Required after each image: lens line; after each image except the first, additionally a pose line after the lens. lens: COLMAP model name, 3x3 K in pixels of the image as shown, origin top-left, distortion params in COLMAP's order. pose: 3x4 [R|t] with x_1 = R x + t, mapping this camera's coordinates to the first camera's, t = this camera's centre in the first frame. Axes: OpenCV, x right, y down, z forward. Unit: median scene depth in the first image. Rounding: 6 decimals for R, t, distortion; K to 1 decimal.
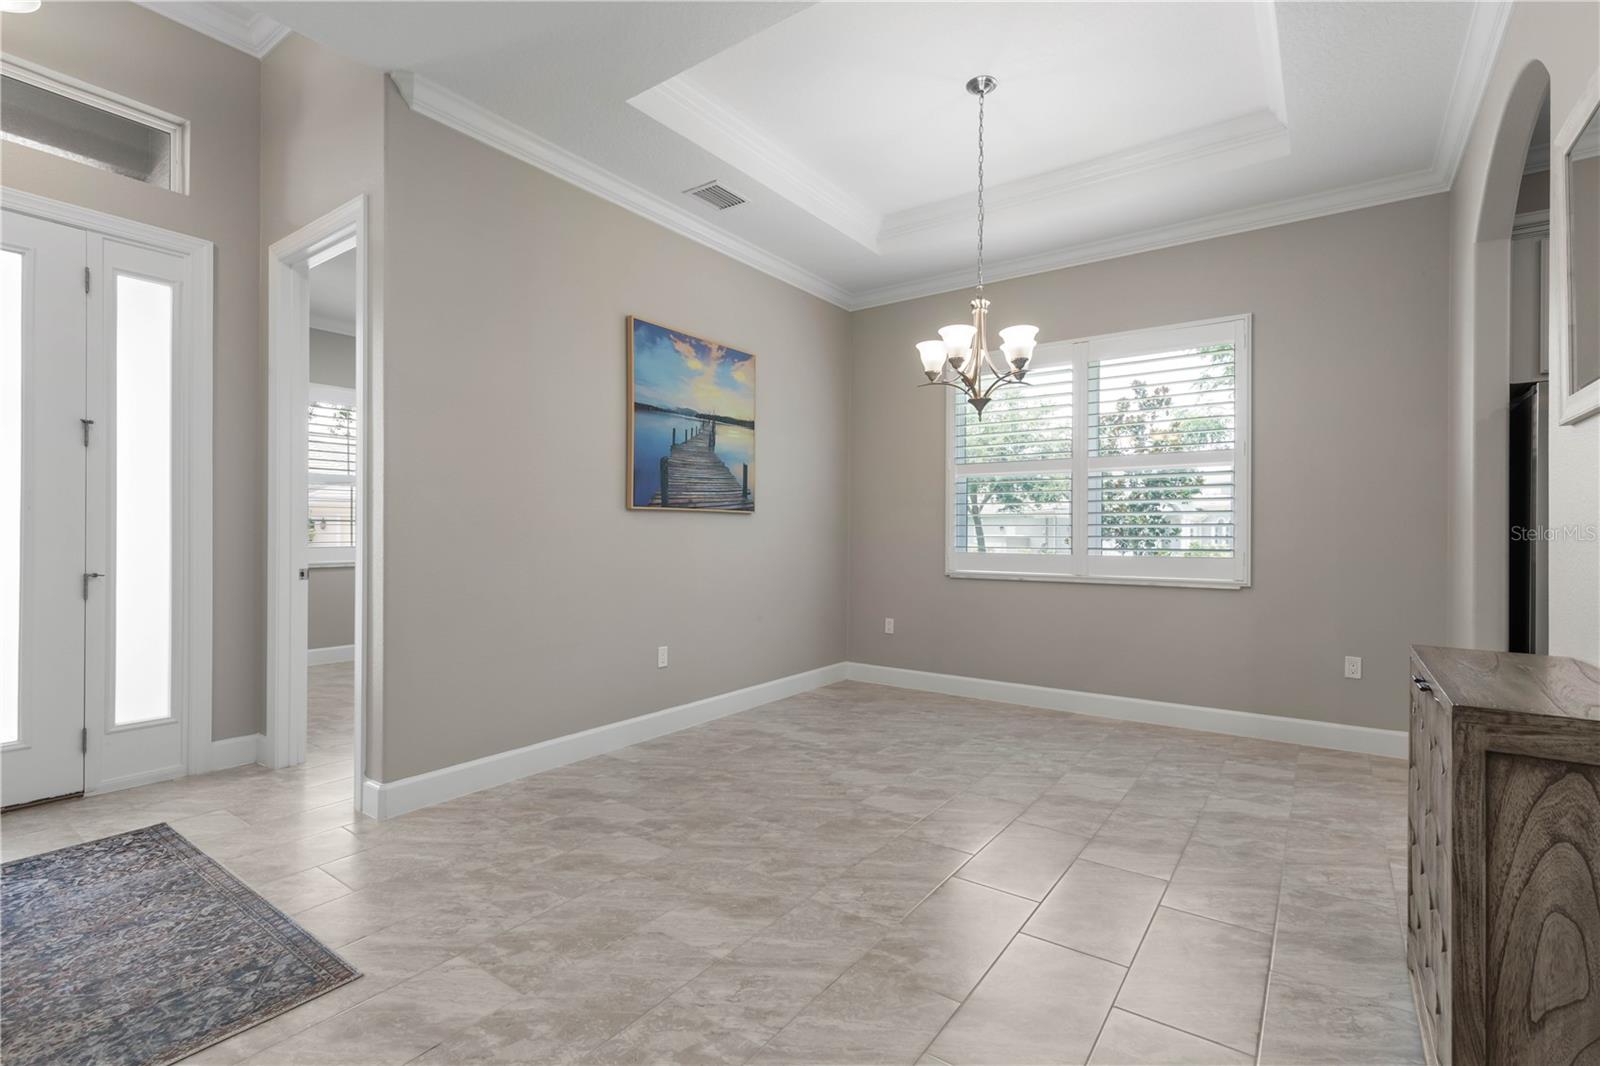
lens RADIAL K [[739.3, 0, 809.6], [0, 739.3, 529.2], [0, 0, 1]] dist [0.014206, -0.000341]
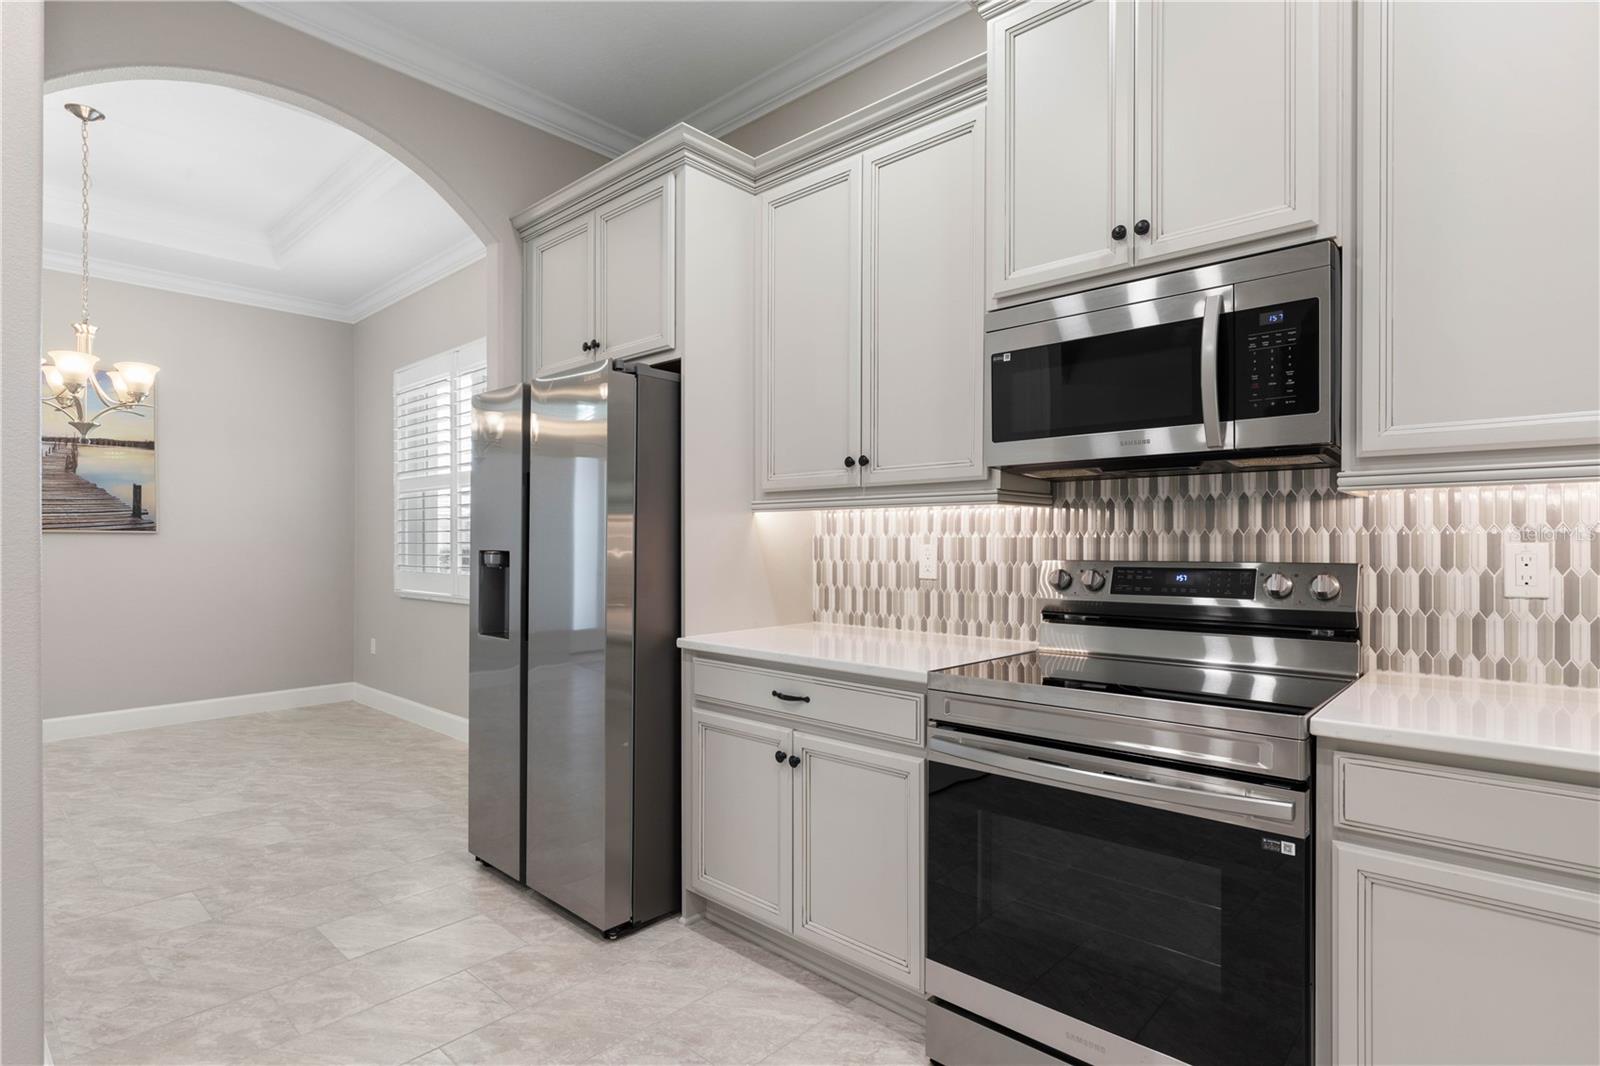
lens RADIAL K [[795.2, 0, 801.2], [0, 795.2, 543.0], [0, 0, 1]] dist [-0.002232, -0.000809]
pose [[0.992582, -0.005876, -0.121439, 1.087266], [0.006484, 0.999968, 0.004616, -0.008399], [0.121408, -0.005369, 0.992588, 0.038294]]
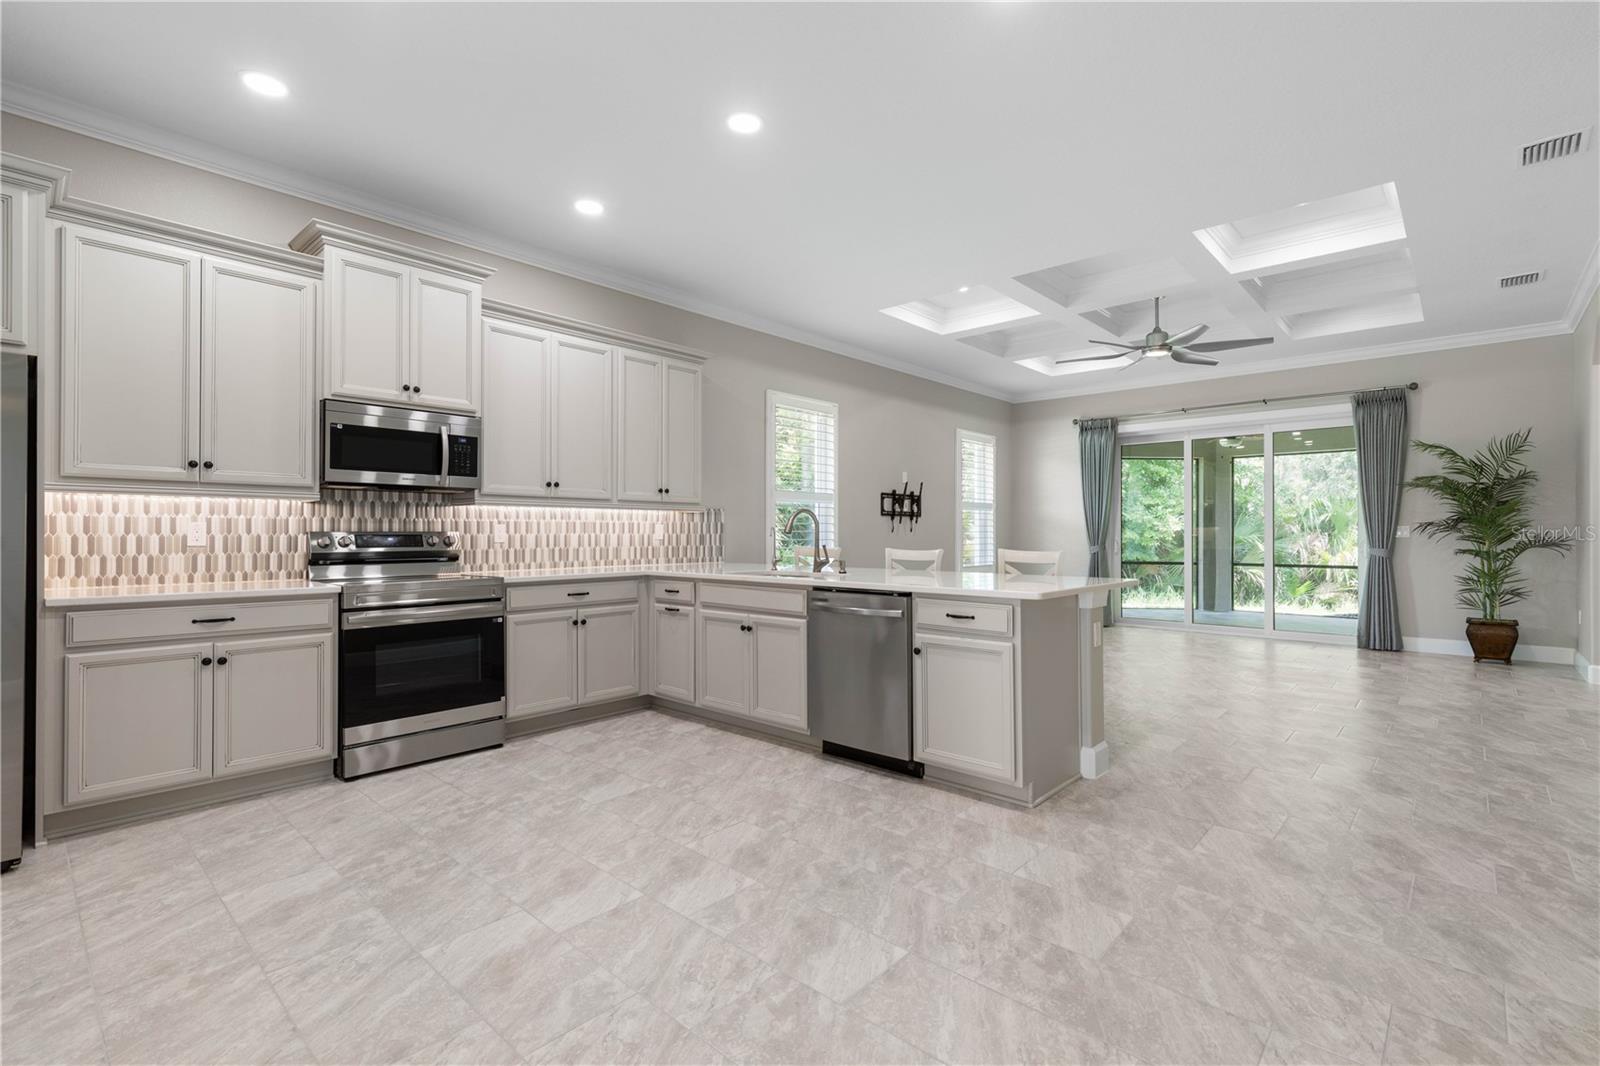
lens RADIAL K [[730.1, 0, 814.3], [0, 730.1, 528.3], [0, 0, 1]] dist [0.013655, -0.006206]
pose [[0.111724, 0.002419, 0.993736, 0.341283], [-0.005006, 0.999986, -0.001872, 0.001430], [-0.993727, -0.004765, 0.111735, -0.124699]]
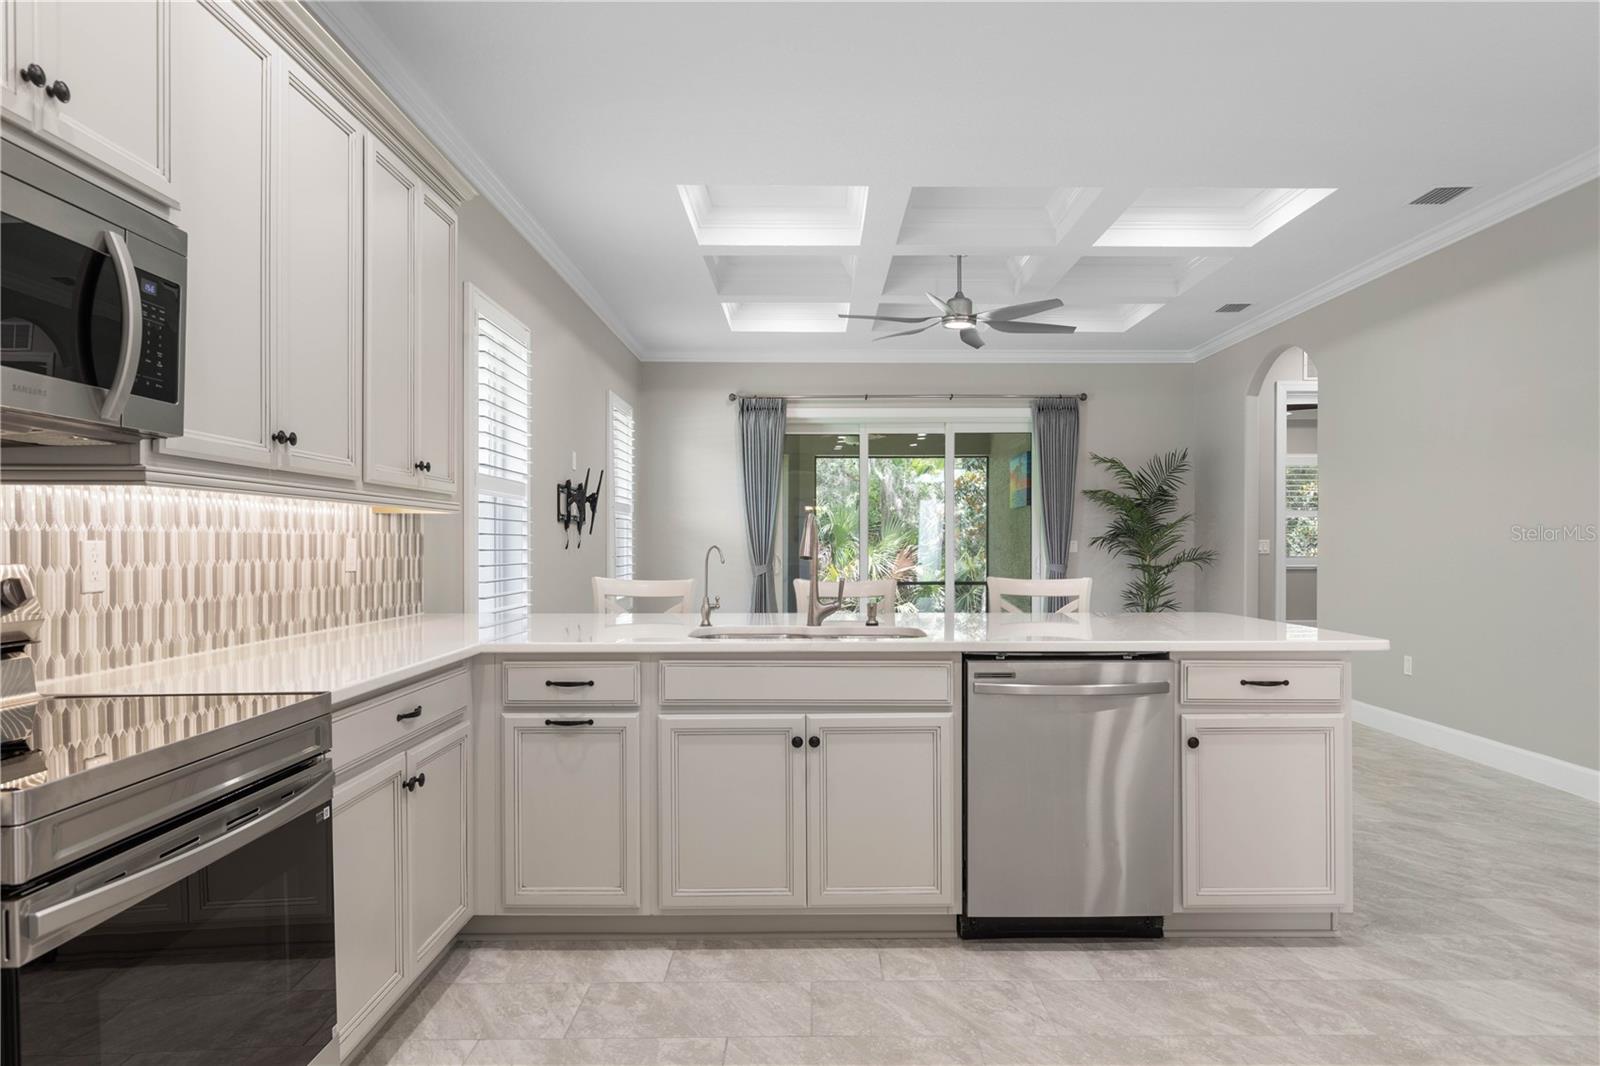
lens RADIAL K [[979.5, 0, 818.9], [0, 979.5, 545.0], [0, 0, 1]] dist [0.000479, -0.001118]
pose [[-0.586296, -0.006057, 0.810074, 0.745288], [-0.006503, 0.999975, 0.002770, -0.005798], [-0.810071, -0.003644, -0.586321, 0.472625]]
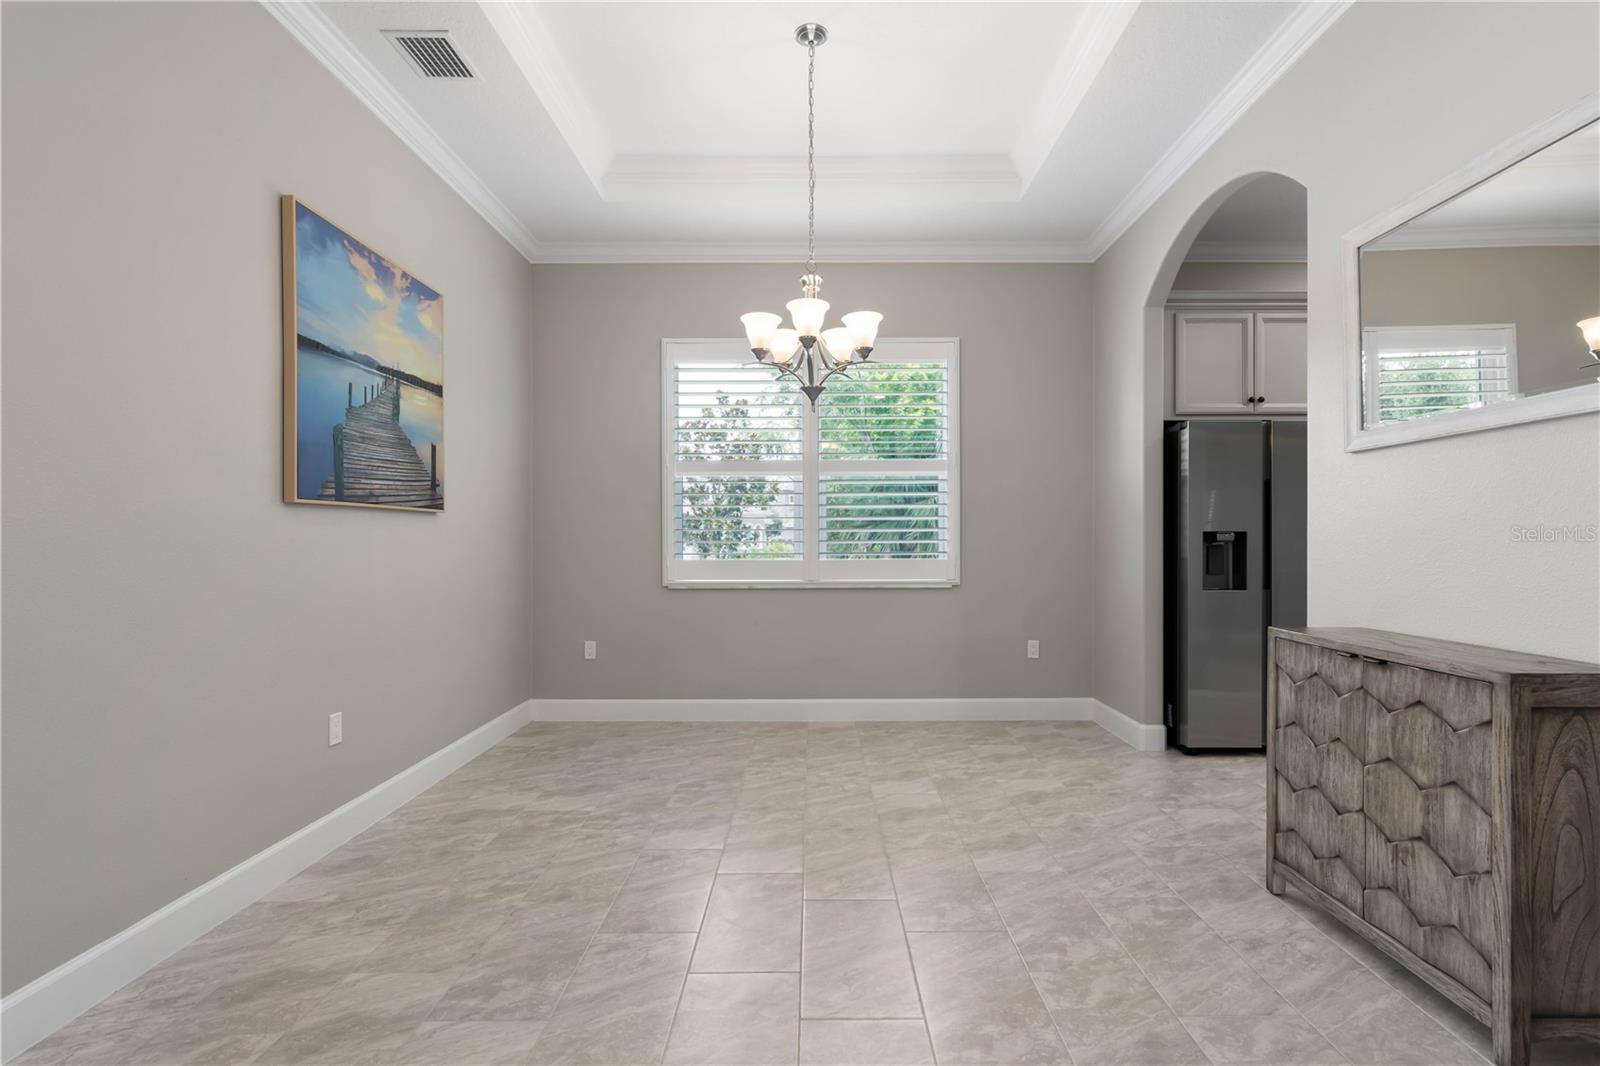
lens RADIAL K [[765.1, 0, 817.5], [0, 765.1, 540.4], [0, 0, 1]] dist [0.001525, -0.000174]
pose [[0.814750, -0.008310, 0.579753, -0.247103], [0.003825, 0.999953, 0.008958, 0.000597], [-0.579800, -0.005081, 0.814743, 0.201364]]
